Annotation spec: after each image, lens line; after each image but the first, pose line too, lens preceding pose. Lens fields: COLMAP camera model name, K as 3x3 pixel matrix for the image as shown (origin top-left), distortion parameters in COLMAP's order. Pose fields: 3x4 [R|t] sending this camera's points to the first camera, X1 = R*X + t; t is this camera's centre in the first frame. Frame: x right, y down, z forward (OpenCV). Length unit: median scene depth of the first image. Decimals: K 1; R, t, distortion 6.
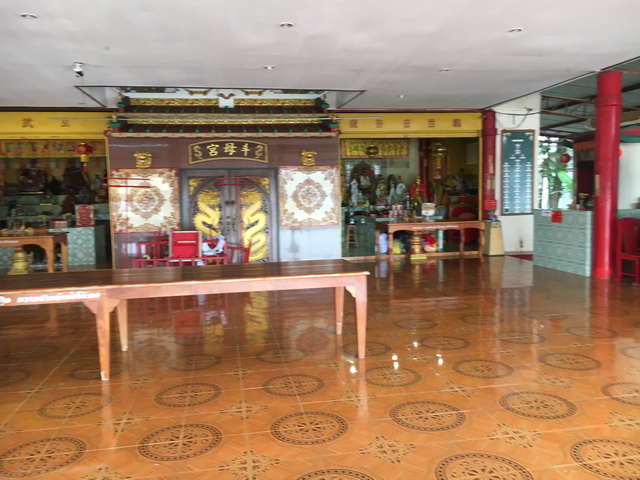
lens RADIAL K [[551.6, 0, 322.0], [0, 551.6, 236.0], [0, 0, 1]] dist [0.078196, -0.127004]
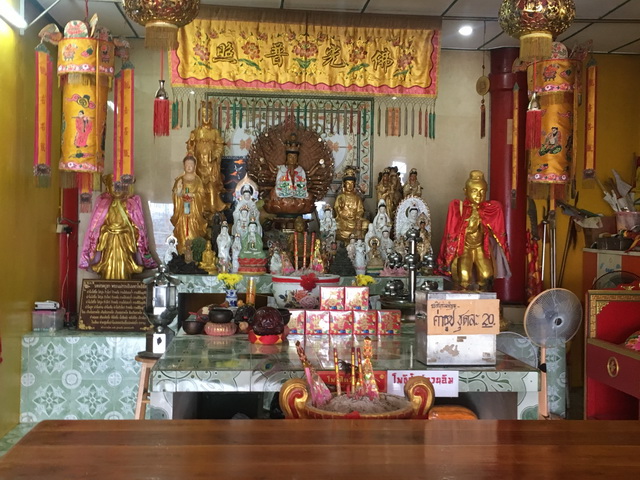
lens RADIAL K [[840.6, 0, 321.9], [0, 840.6, 225.0], [0, 0, 1]] dist [0.068042, 0.011553]
pose [[0.994664, 0.041431, -0.094480, 0.170840], [-0.048361, 0.996211, -0.072280, -0.060105], [0.091128, 0.076464, 0.992899, 0.716912]]
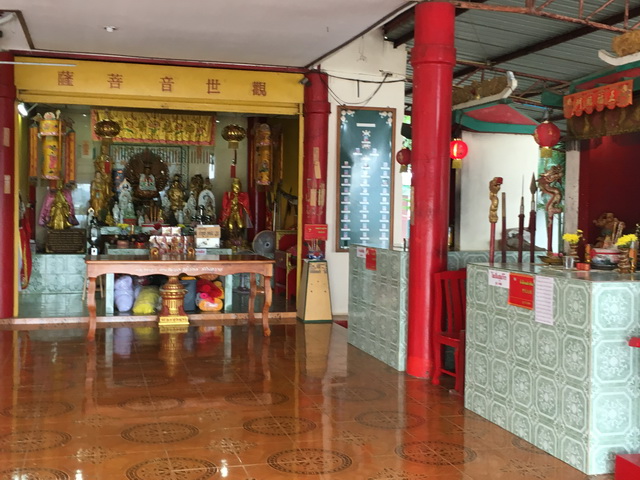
lens RADIAL K [[840.6, 0, 321.9], [0, 840.6, 225.0], [0, 0, 1]] dist [0.068042, 0.011553]
pose [[0.995258, 0.037481, 0.089763, 0.230111], [-0.032624, 0.997954, -0.054984, -0.016246], [-0.091640, 0.051795, 0.994444, 0.128041]]
